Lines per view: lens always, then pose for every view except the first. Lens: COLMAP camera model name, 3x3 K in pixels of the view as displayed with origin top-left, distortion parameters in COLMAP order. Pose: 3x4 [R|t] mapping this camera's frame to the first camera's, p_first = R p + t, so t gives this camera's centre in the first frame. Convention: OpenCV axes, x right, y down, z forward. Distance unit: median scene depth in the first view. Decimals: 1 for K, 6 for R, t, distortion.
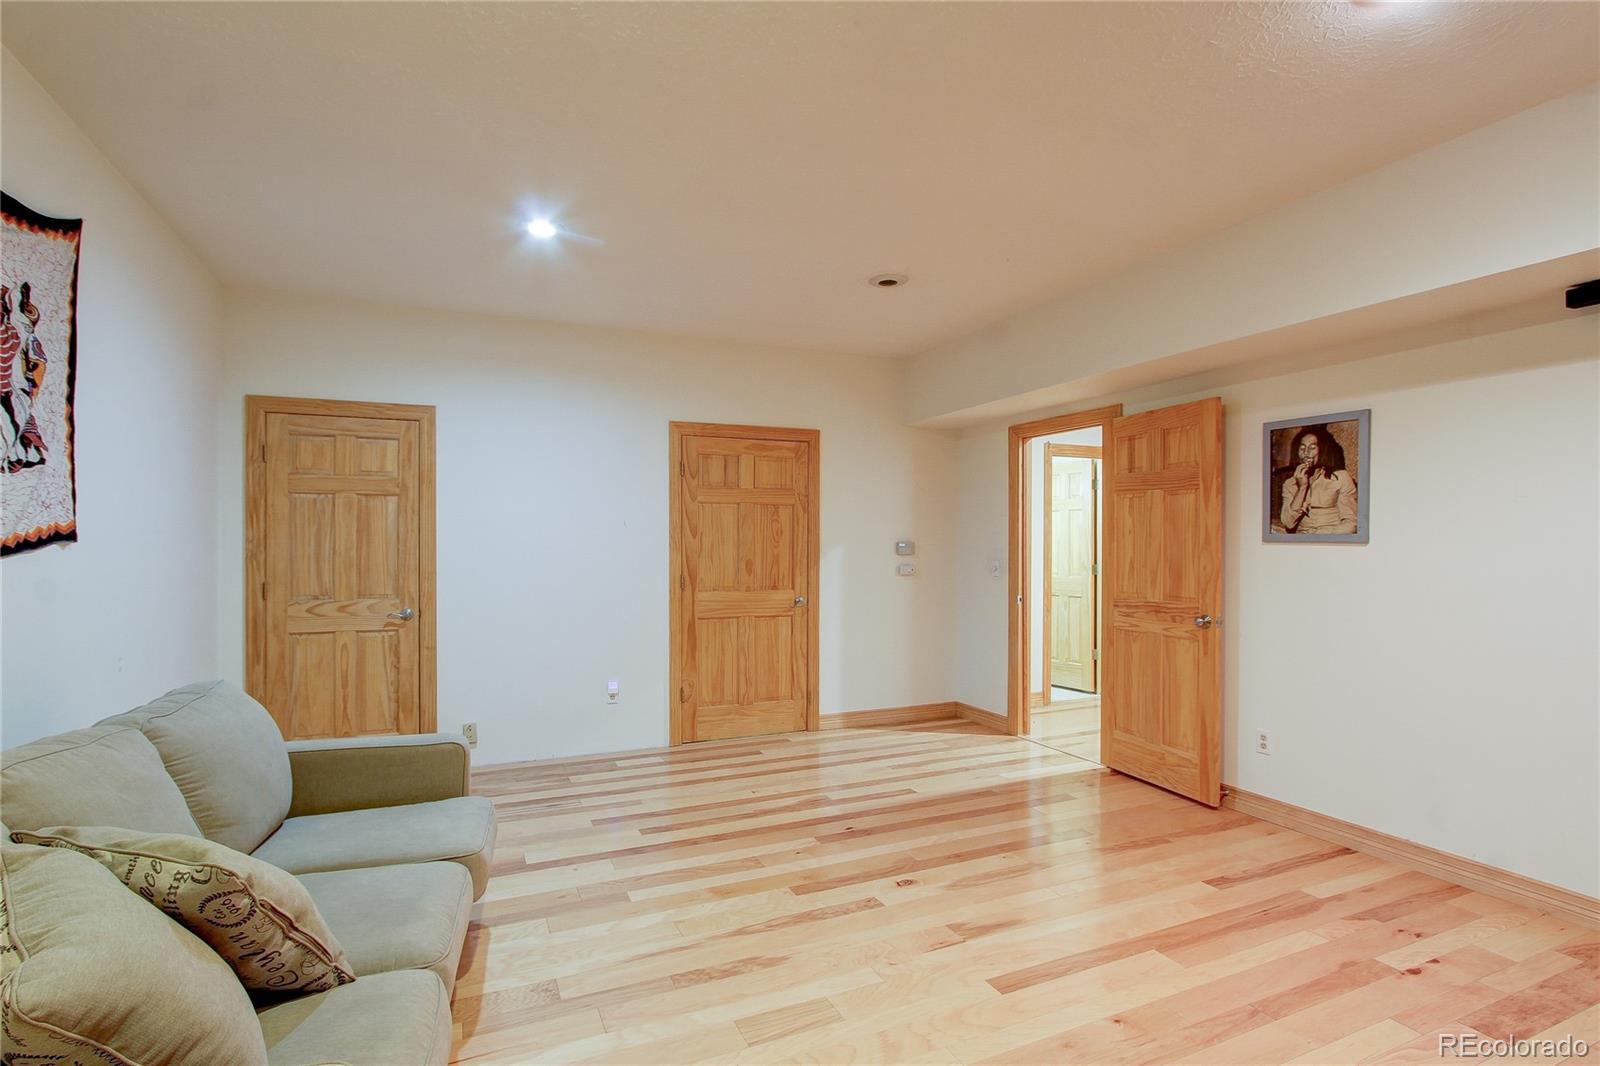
lens RADIAL K [[772.7, 0, 803.2], [0, 772.7, 538.2], [0, 0, 1]] dist [-0.013040, -0.000126]
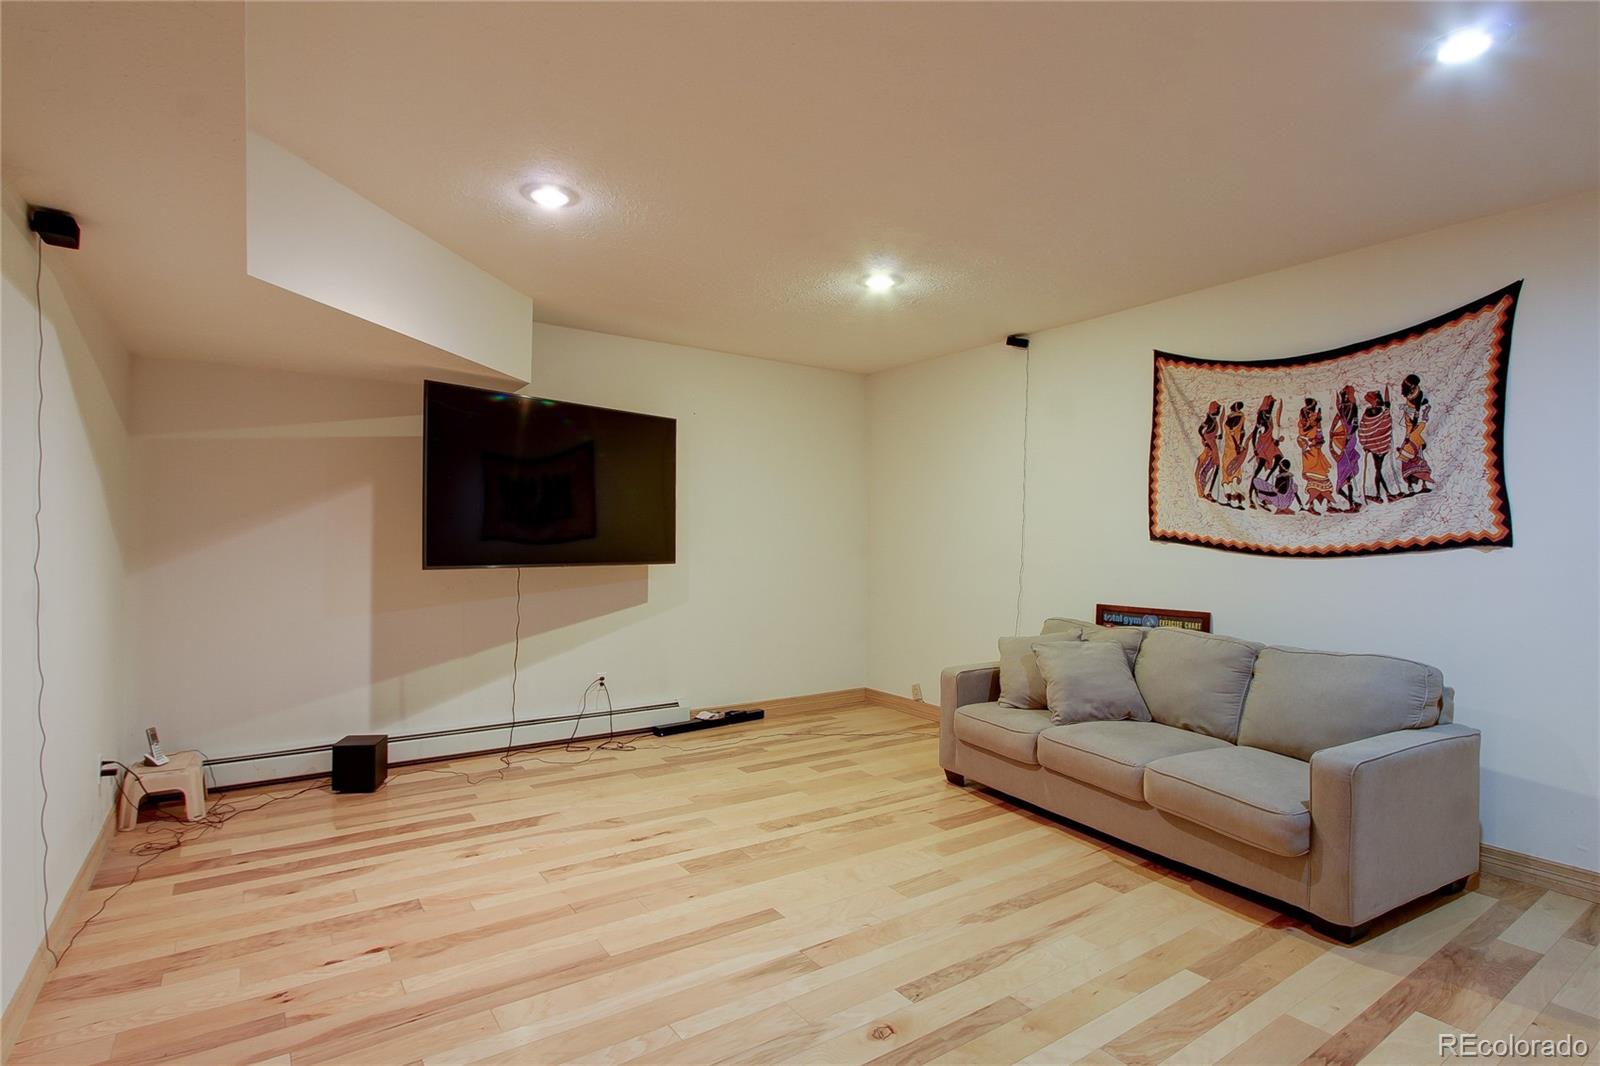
lens RADIAL K [[772.7, 0, 797.7], [0, 772.7, 532.4], [0, 0, 1]] dist [-0.013040, -0.000126]
pose [[-0.983324, -0.011293, -0.181511, 0.405889], [-0.010060, 0.999920, -0.007710, 0.001469], [0.181584, -0.005755, -0.983359, 2.003122]]
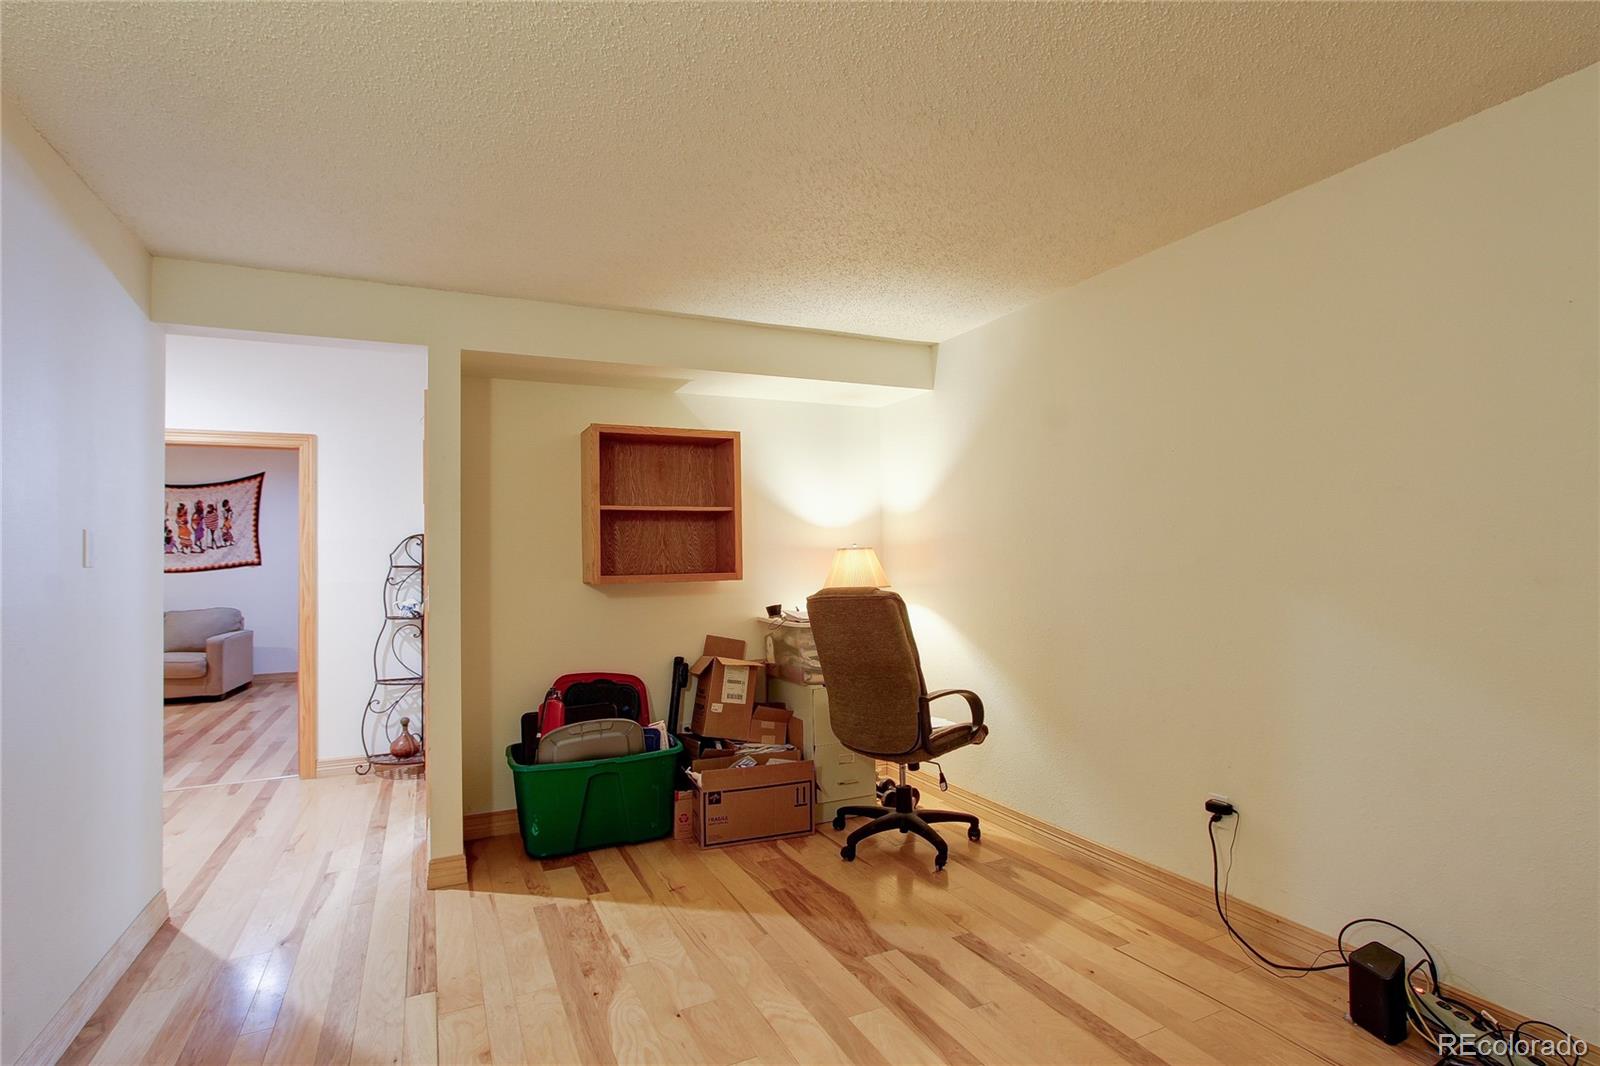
lens RADIAL K [[772.7, 0, 798.1], [0, 772.7, 532.3], [0, 0, 1]] dist [-0.013040, -0.000126]
pose [[0.034552, -0.034403, -0.998811, 2.650461], [0.019164, 0.999246, -0.033755, 0.016634], [0.999219, -0.017975, 0.035185, 3.334967]]
